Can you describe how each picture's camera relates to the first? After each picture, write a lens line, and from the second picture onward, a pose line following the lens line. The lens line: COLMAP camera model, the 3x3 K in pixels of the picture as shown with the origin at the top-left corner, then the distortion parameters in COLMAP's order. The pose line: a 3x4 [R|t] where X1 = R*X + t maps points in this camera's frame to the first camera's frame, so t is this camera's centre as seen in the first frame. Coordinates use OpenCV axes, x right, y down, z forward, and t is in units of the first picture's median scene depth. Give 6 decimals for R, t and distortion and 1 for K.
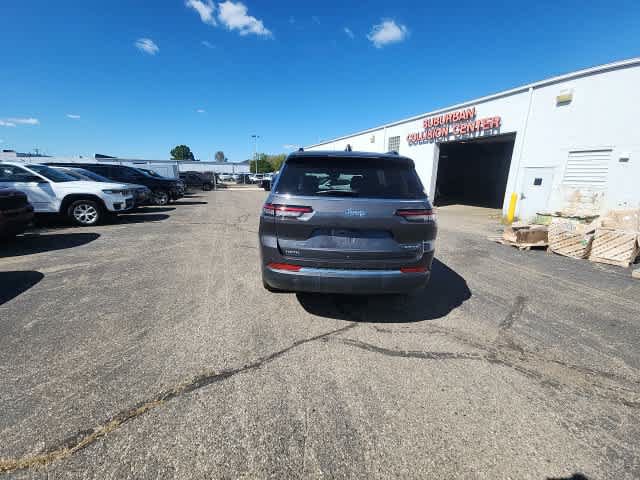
lens RADIAL K [[259.9, 0, 320.9], [0, 259.9, 236.7], [0, 0, 1]] dist [0.021724, -0.015553]
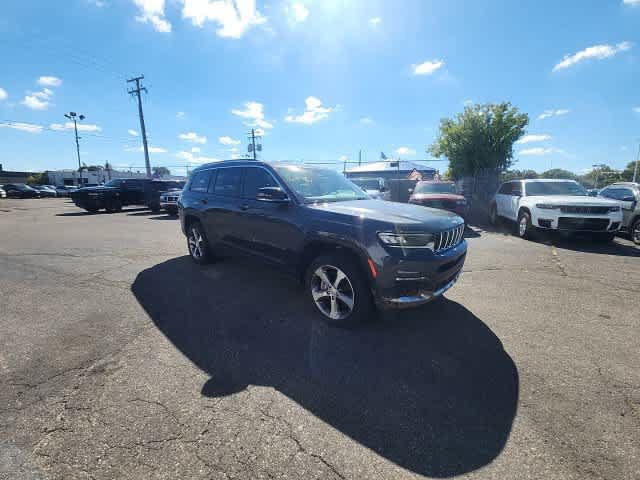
lens RADIAL K [[259.9, 0, 320.9], [0, 259.9, 236.7], [0, 0, 1]] dist [0.021724, -0.015553]
pose [[-0.673226, 0.099759, -0.732676, 0.271052], [-0.187552, 0.935417, 0.299698, -0.142058], [0.715256, 0.339179, -0.611037, 0.734192]]
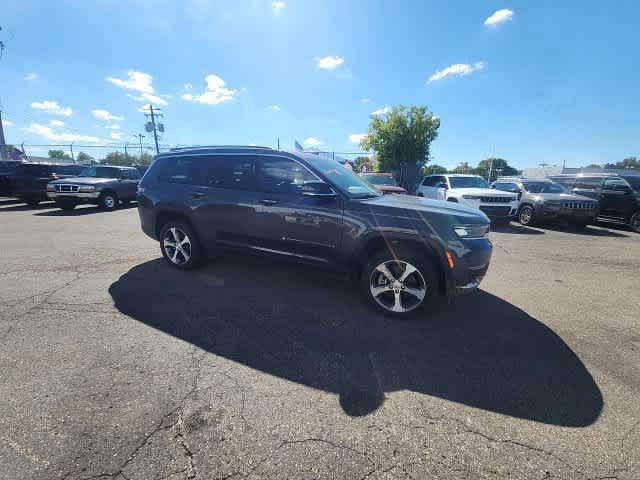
lens RADIAL K [[259.9, 0, 320.9], [0, 259.9, 236.7], [0, 0, 1]] dist [0.021724, -0.015553]
pose [[-0.400881, 0.157424, -0.902503, 0.334006], [-0.235363, 0.934363, 0.267527, -0.116150], [0.885381, 0.319662, -0.337517, 0.617787]]
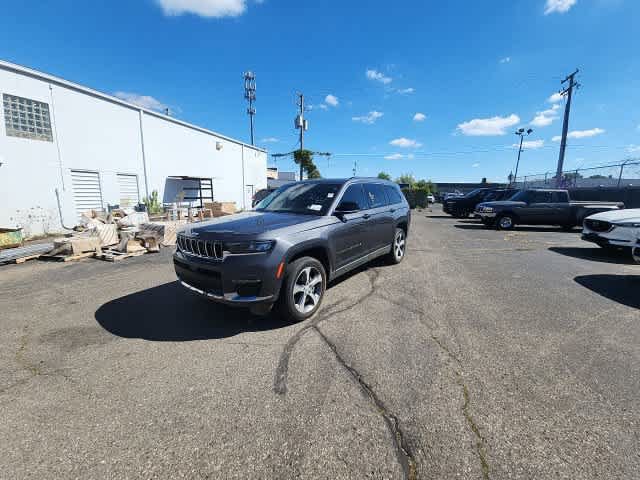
lens RADIAL K [[259.9, 0, 320.9], [0, 259.9, 236.7], [0, 0, 1]] dist [0.021724, -0.015553]
pose [[-0.788144, -0.127734, 0.602091, -0.252112], [0.110603, 0.932912, 0.342698, -0.181495], [-0.605472, 0.336688, -0.721141, 0.785635]]
